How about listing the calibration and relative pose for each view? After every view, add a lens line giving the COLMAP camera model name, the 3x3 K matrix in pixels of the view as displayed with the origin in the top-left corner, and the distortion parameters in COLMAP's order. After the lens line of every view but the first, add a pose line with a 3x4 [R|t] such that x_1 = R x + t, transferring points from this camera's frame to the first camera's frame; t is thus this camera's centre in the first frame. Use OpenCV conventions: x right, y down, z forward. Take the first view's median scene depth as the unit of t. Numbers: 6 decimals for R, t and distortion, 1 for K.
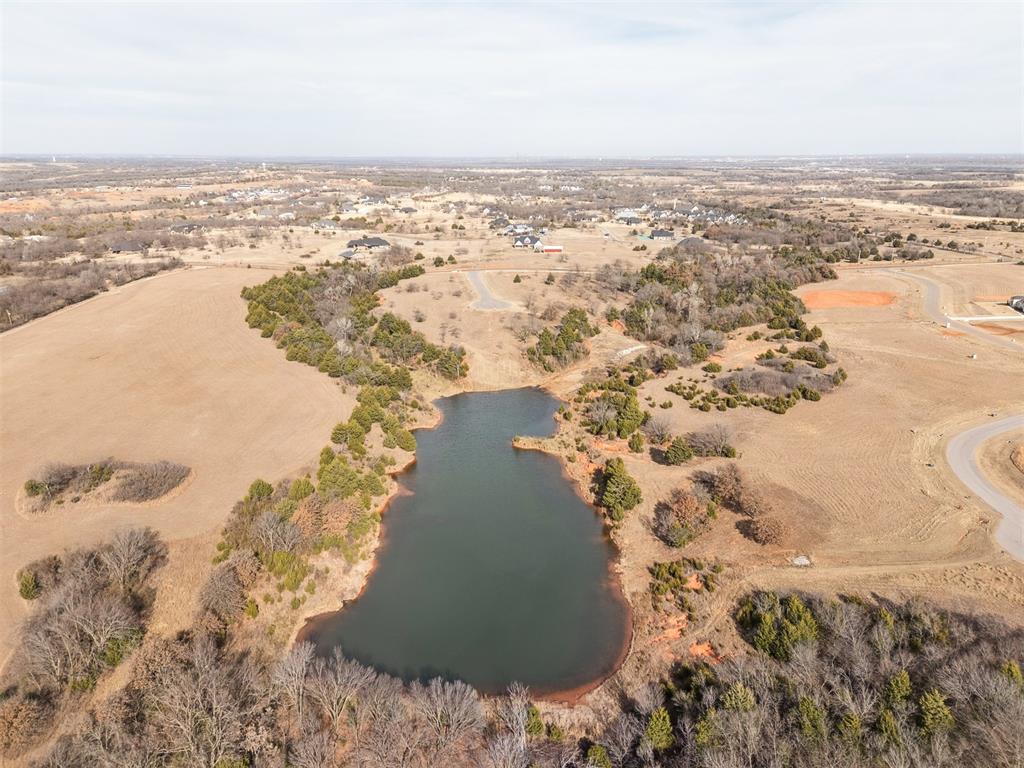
lens RADIAL K [[717.0, 0, 507.7], [0, 717.0, 387.8], [0, 0, 1]] dist [0.081350, -0.068172]
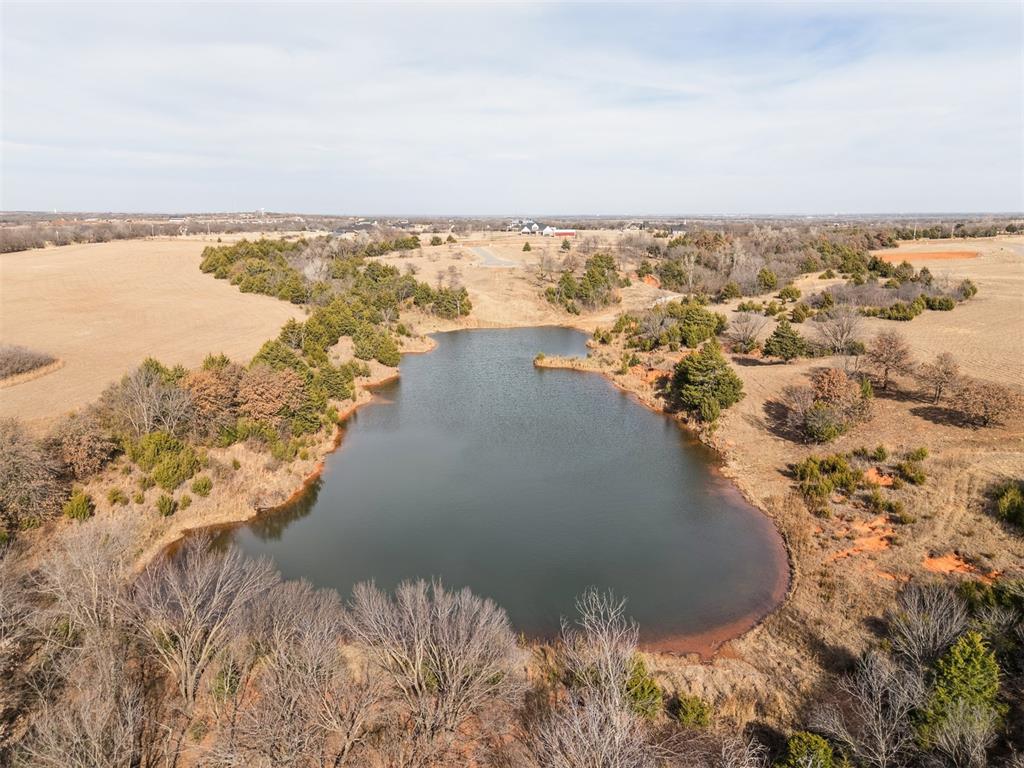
lens RADIAL K [[723.2, 0, 508.0], [0, 723.2, 385.3], [0, 0, 1]] dist [0.079539, -0.064327]
pose [[0.999995, 0.001944, 0.002616, -0.017112], [-0.001730, 0.996845, -0.079360, 0.124892], [-0.002762, 0.079355, 0.996843, 0.216598]]
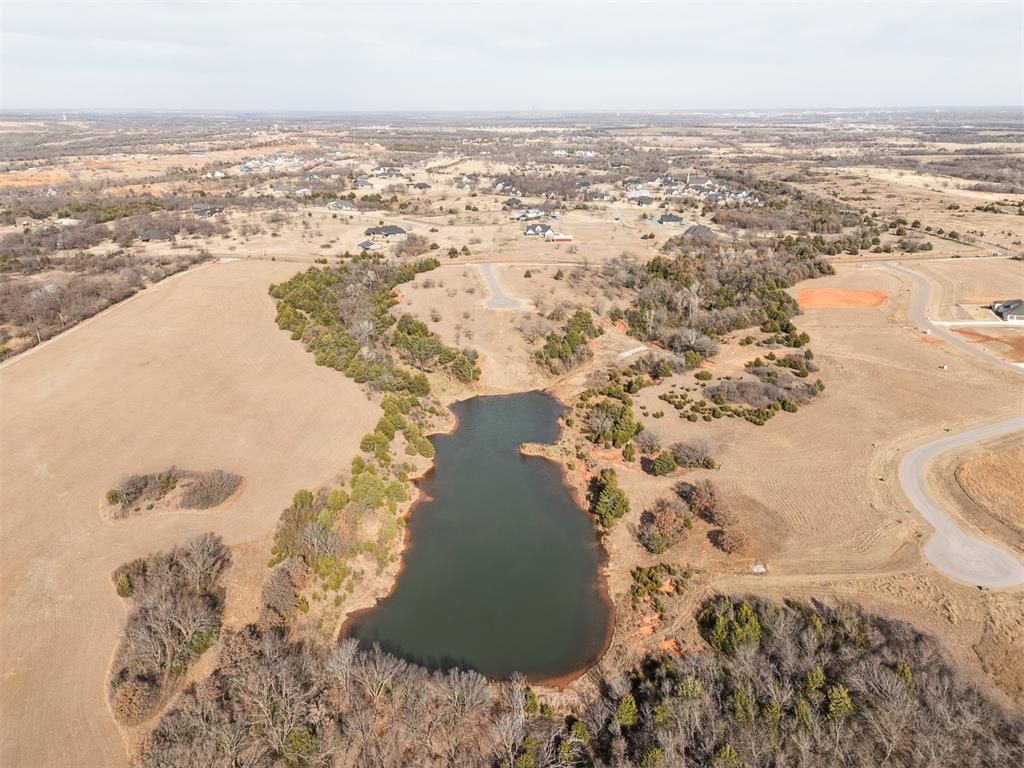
lens RADIAL K [[723.2, 0, 508.0], [0, 723.2, 385.3], [0, 0, 1]] dist [0.079539, -0.064327]
pose [[0.999818, 0.004631, -0.018497, 0.006925], [-0.003694, 0.998722, 0.050401, -0.063914], [0.018707, -0.050324, 0.998558, -0.101176]]
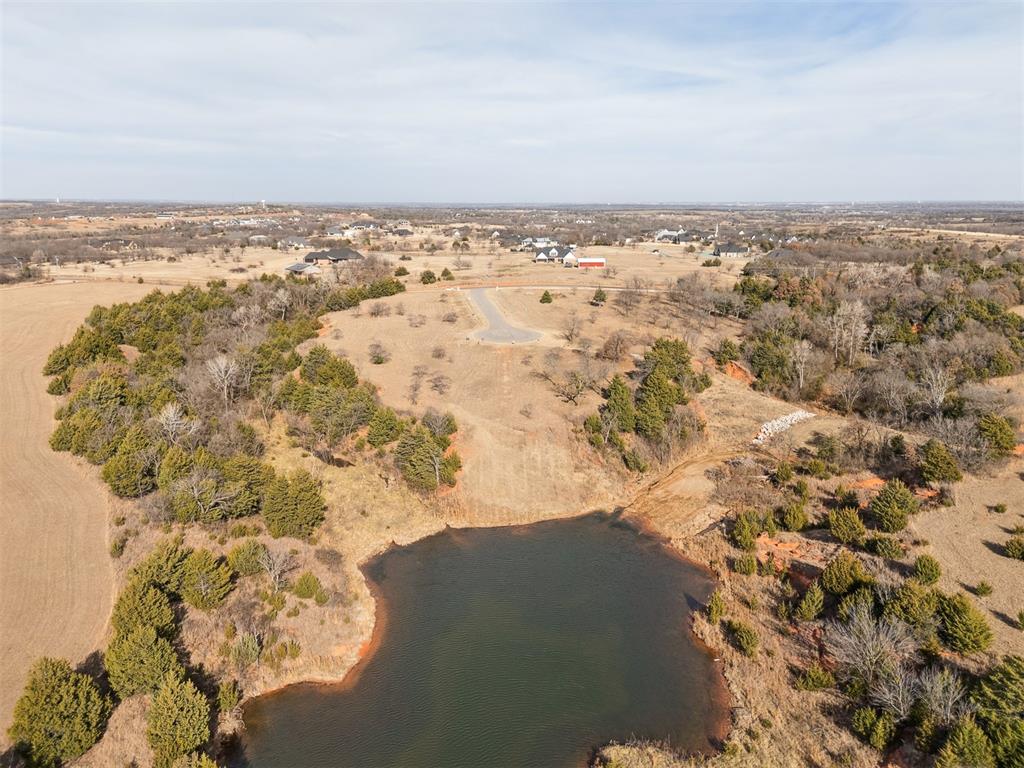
lens RADIAL K [[723.2, 0, 508.0], [0, 723.2, 385.3], [0, 0, 1]] dist [0.079539, -0.064327]
pose [[0.999940, 0.004372, -0.010017, -0.020859], [-0.005002, 0.997955, -0.063719, -0.049571], [0.009718, 0.063765, 0.997918, 0.548919]]
